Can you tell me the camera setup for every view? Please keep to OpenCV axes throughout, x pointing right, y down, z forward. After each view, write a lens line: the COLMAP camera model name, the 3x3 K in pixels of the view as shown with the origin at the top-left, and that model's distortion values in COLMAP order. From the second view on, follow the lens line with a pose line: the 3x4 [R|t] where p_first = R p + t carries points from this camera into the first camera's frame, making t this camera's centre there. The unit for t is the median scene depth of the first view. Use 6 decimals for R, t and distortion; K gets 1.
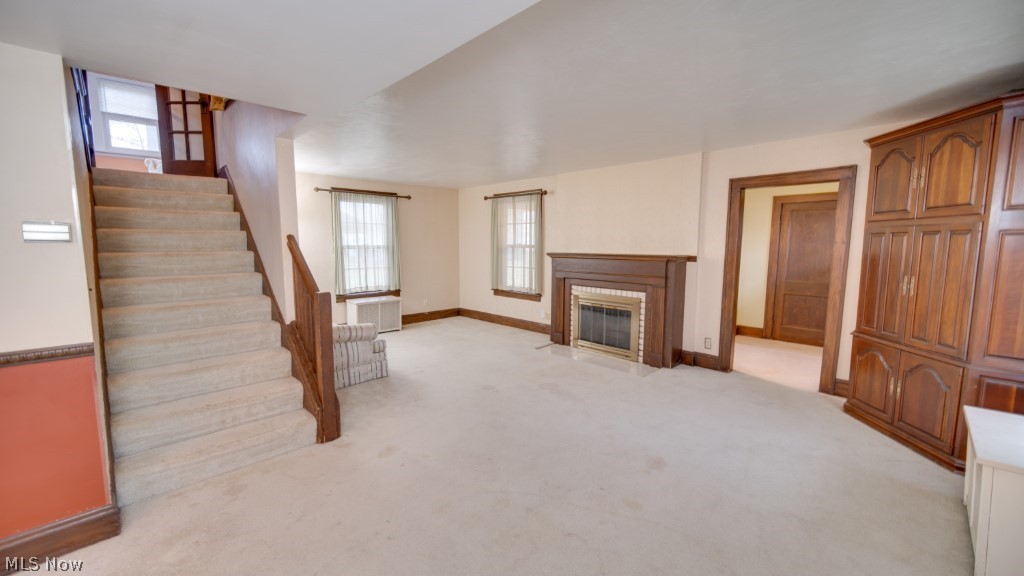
lens RADIAL K [[408.5, 0, 509.6], [0, 408.5, 288.7], [0, 0, 1]] dist [0.003602, 0.000142]
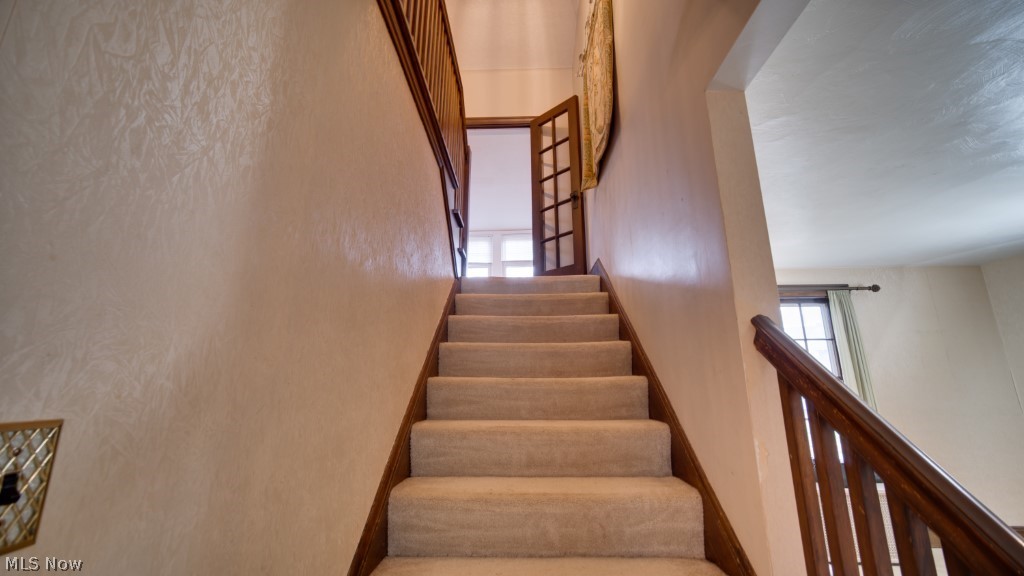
lens RADIAL K [[408.5, 0, 513.0], [0, 408.5, 287.4], [0, 0, 1]] dist [0.003602, 0.000142]
pose [[0.706374, -0.175890, -0.685637, -0.306510], [-0.073941, 0.945000, -0.318603, -0.018307], [0.703966, 0.275750, 0.654518, 0.427066]]
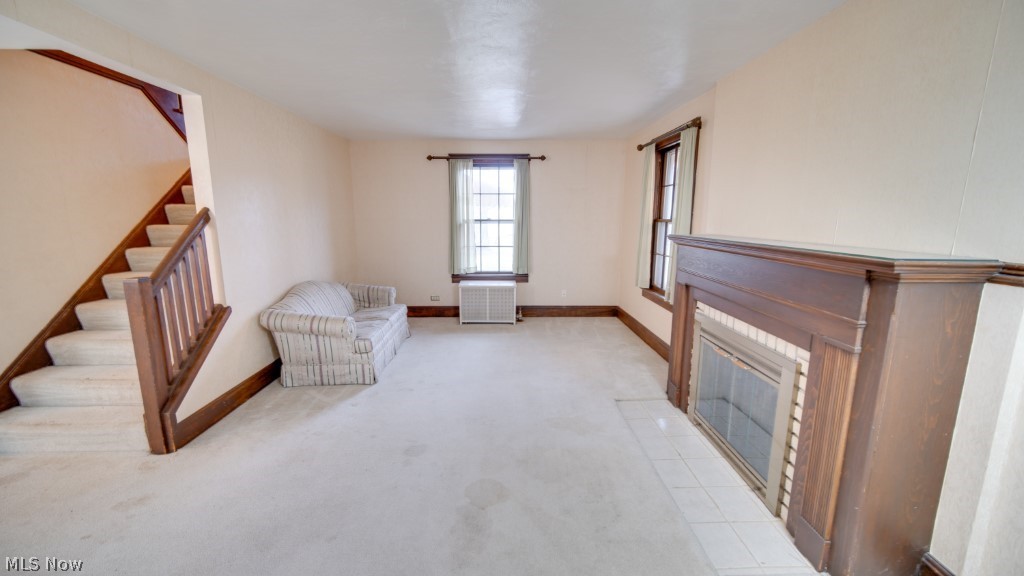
lens RADIAL K [[408.5, 0, 510.0], [0, 408.5, 286.8], [0, 0, 1]] dist [0.003602, 0.000142]
pose [[0.725059, 0.117960, -0.678510, 0.387120], [-0.076149, 0.992913, 0.091246, -0.064671], [0.684464, -0.014491, 0.728903, 0.551610]]
